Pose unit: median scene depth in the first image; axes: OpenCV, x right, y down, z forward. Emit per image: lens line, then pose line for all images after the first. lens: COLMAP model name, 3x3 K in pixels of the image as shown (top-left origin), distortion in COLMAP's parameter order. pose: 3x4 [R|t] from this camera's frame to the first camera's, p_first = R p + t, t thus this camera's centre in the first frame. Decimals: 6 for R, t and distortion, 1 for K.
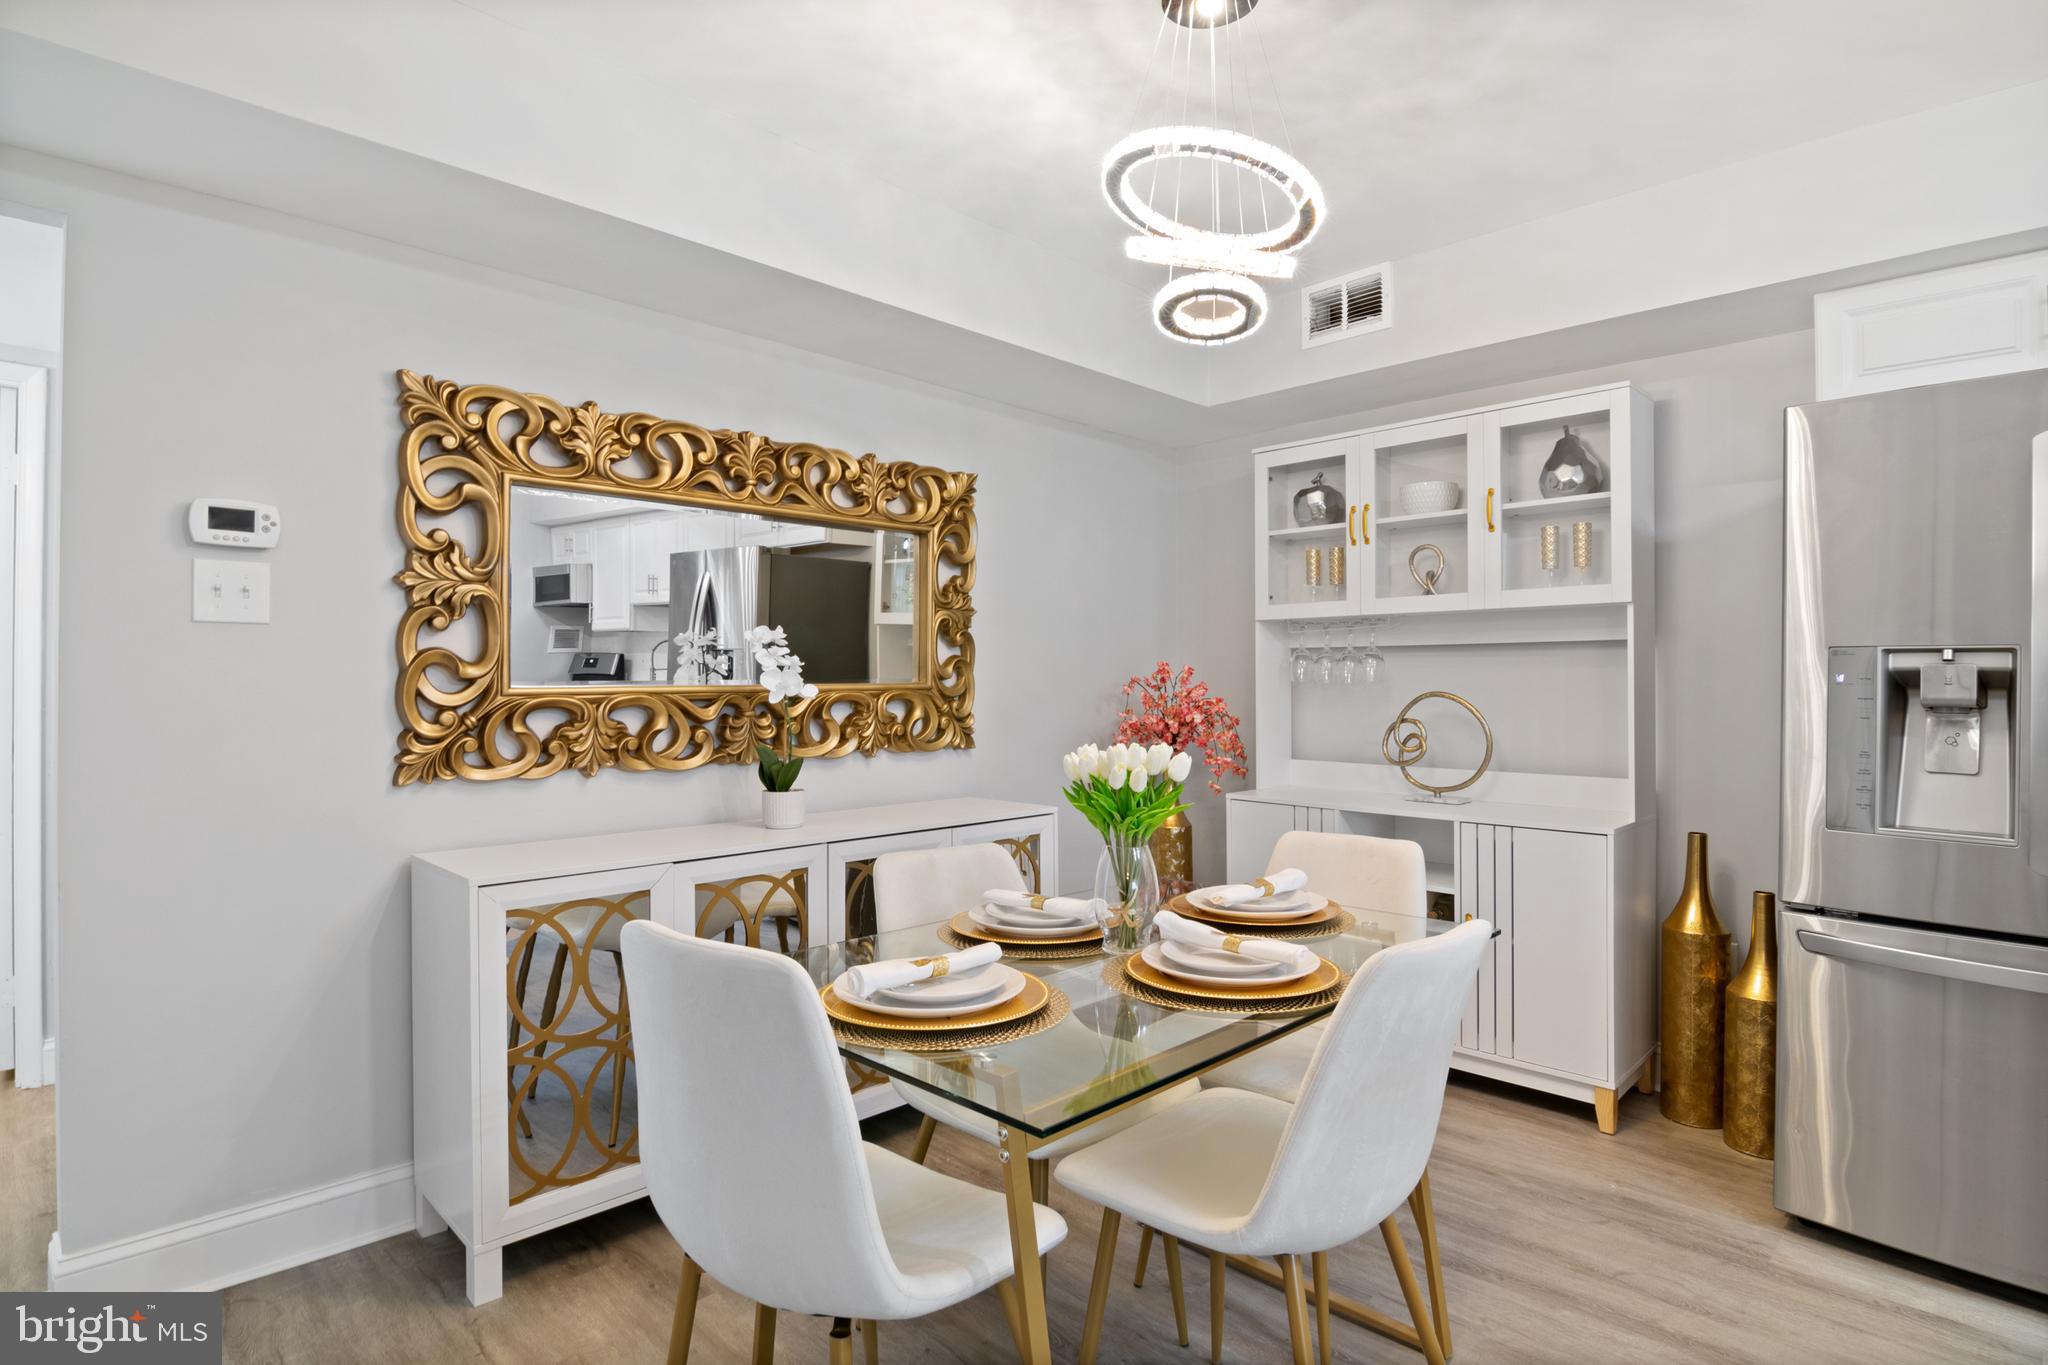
lens RADIAL K [[1048.7, 0, 1031.5], [0, 1048.7, 677.7], [0, 0, 1]] dist [-0.003622, -0.011506]
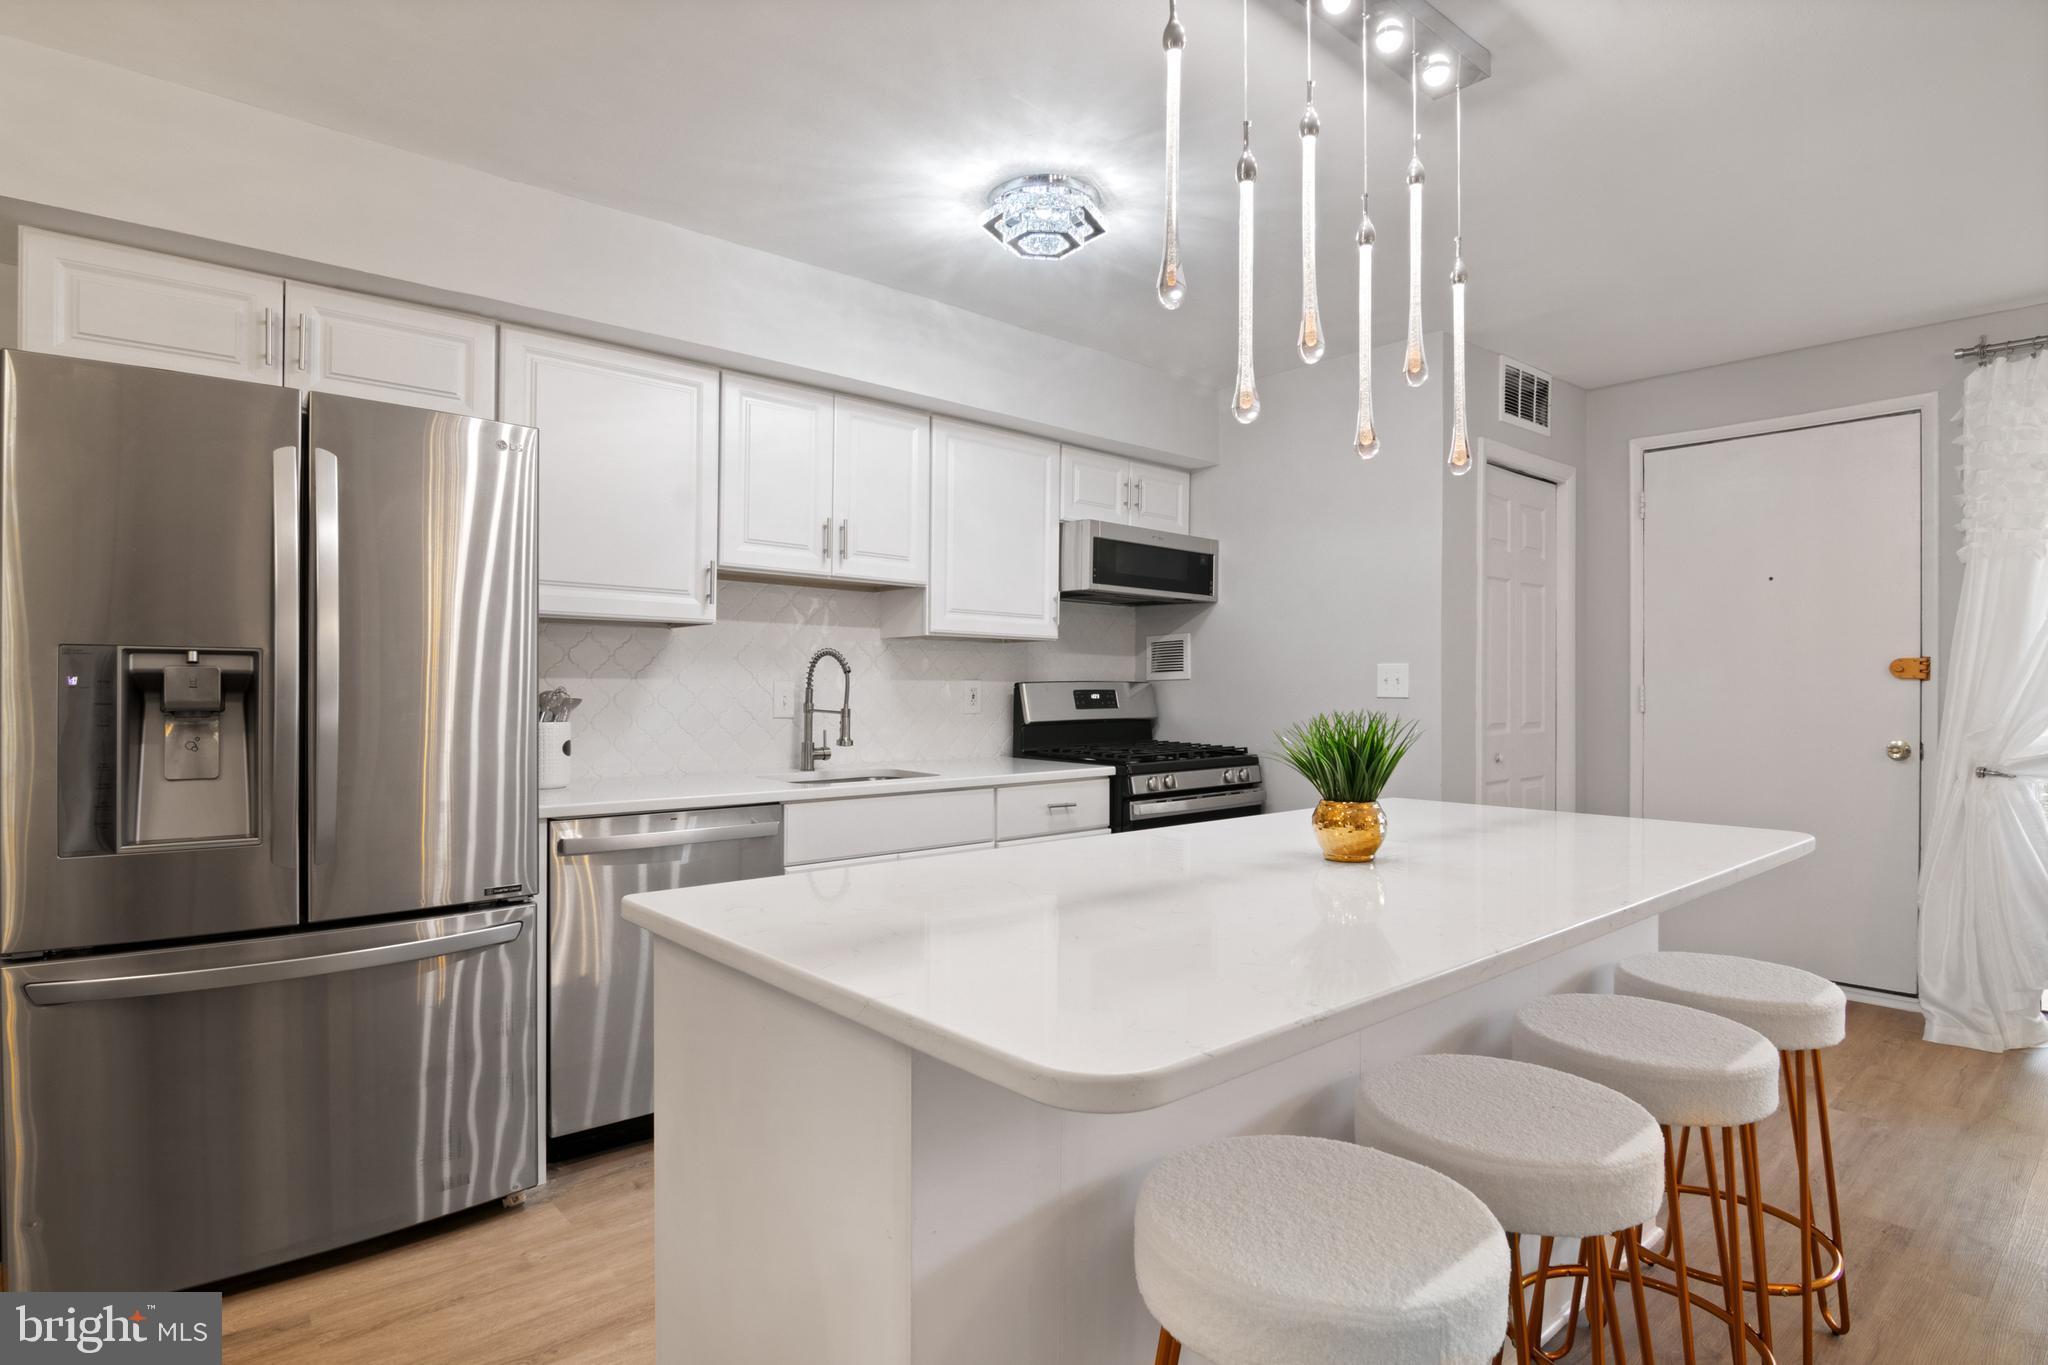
lens RADIAL K [[1048.7, 0, 1031.0], [0, 1048.7, 686.9], [0, 0, 1]] dist [-0.003622, -0.011506]
pose [[0.072340, -0.002986, 0.997376, -0.016461], [-0.000622, 0.999995, 0.003039, 0.001846], [-0.997380, -0.000840, 0.072338, 0.110135]]
